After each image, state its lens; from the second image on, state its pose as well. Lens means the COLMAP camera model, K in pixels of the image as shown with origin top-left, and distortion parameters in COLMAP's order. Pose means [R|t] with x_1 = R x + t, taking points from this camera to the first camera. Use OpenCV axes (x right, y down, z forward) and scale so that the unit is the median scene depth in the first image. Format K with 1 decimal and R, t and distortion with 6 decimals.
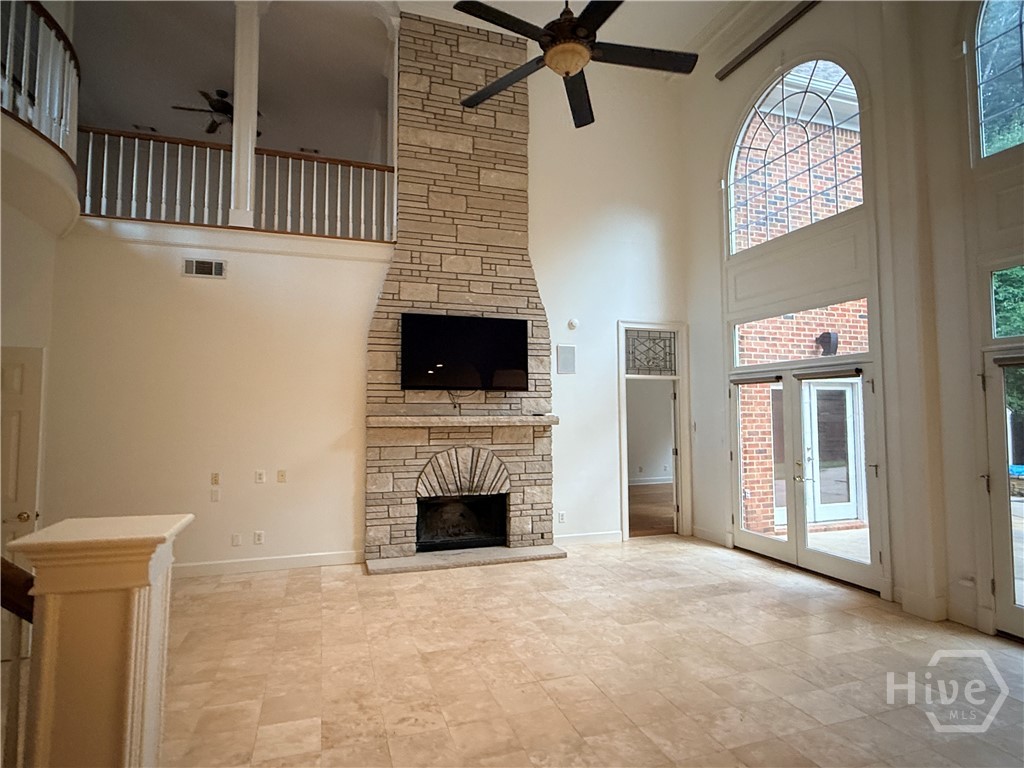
lens RADIAL K [[560.7, 0, 512.2], [0, 560.7, 380.4], [0, 0, 1]] dist [-0.004065, 0.000839]
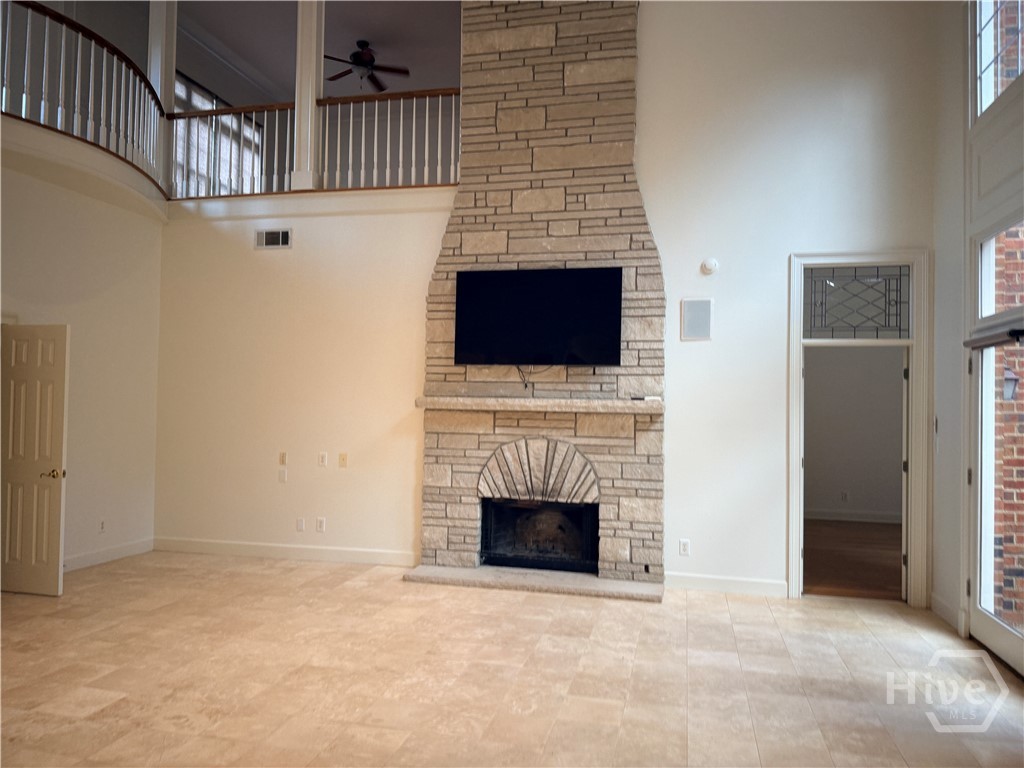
lens RADIAL K [[717.7, 0, 517.5], [0, 717.7, 395.2], [0, 0, 1]] dist [0.065363, -0.086845]
pose [[0.846564, 0.011328, -0.532167, 0.429098], [0.010289, 0.999238, 0.037638, 0.021982], [0.532188, -0.037339, 0.845803, 0.152775]]
